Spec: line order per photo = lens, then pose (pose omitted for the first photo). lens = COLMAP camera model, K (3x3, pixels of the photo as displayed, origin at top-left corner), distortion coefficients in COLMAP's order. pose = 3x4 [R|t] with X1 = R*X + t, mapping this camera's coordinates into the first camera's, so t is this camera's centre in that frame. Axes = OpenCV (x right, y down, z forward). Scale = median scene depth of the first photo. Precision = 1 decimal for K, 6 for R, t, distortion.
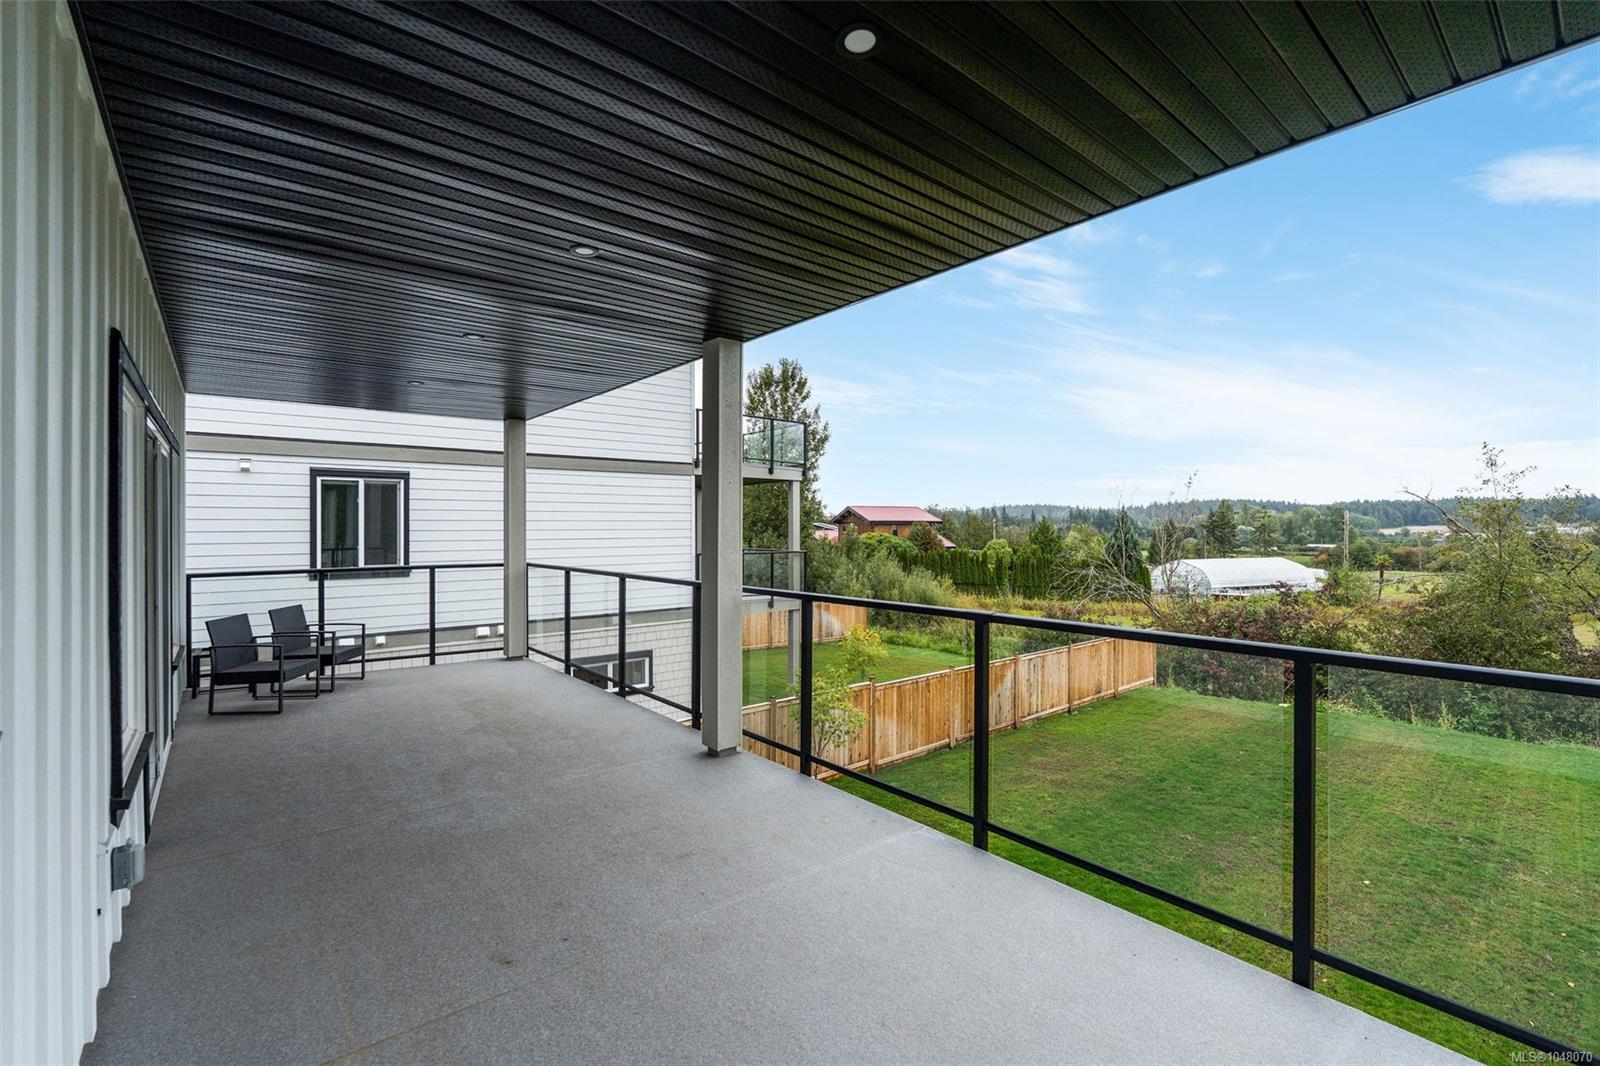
lens RADIAL K [[700.2, 0, 803.1], [0, 700.2, 523.5], [0, 0, 1]] dist [-0.006723, 0.000972]
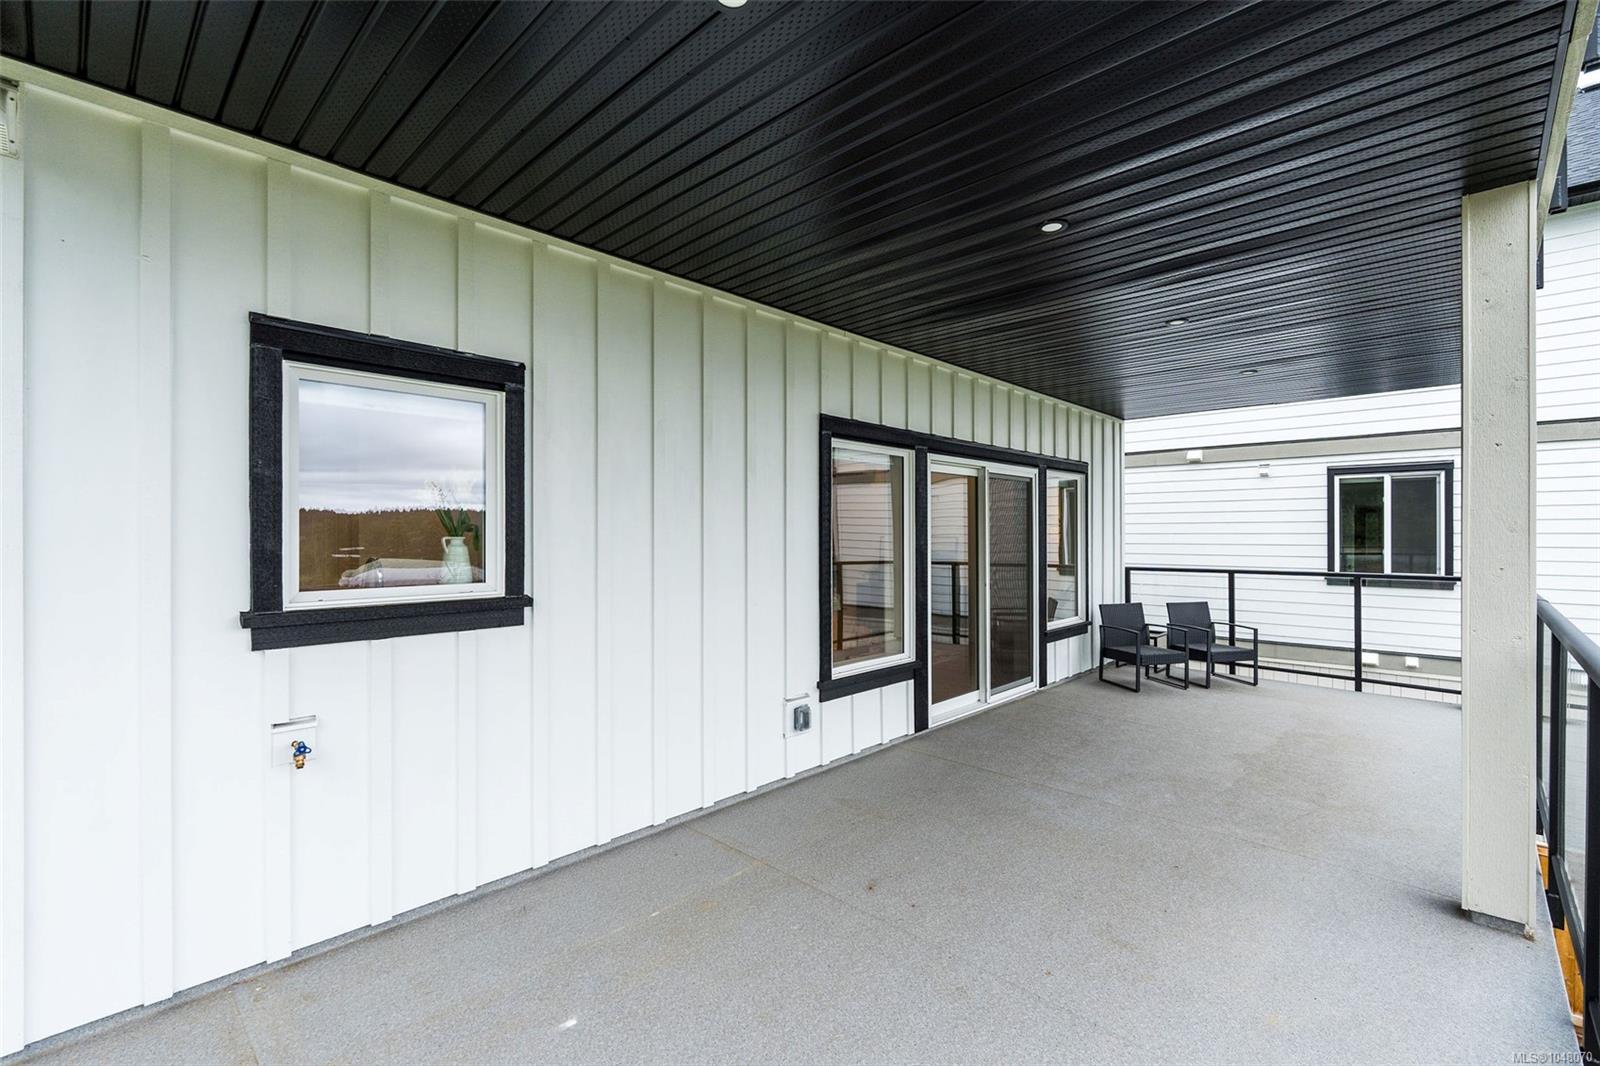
lens RADIAL K [[700.2, 0, 789.0], [0, 700.2, 539.3], [0, 0, 1]] dist [-0.006723, 0.000972]
pose [[0.115228, 0.011716, -0.993270, 0.254578], [0.005955, 0.999904, 0.012485, 0.003958], [0.993321, -0.007354, 0.115147, 0.246247]]
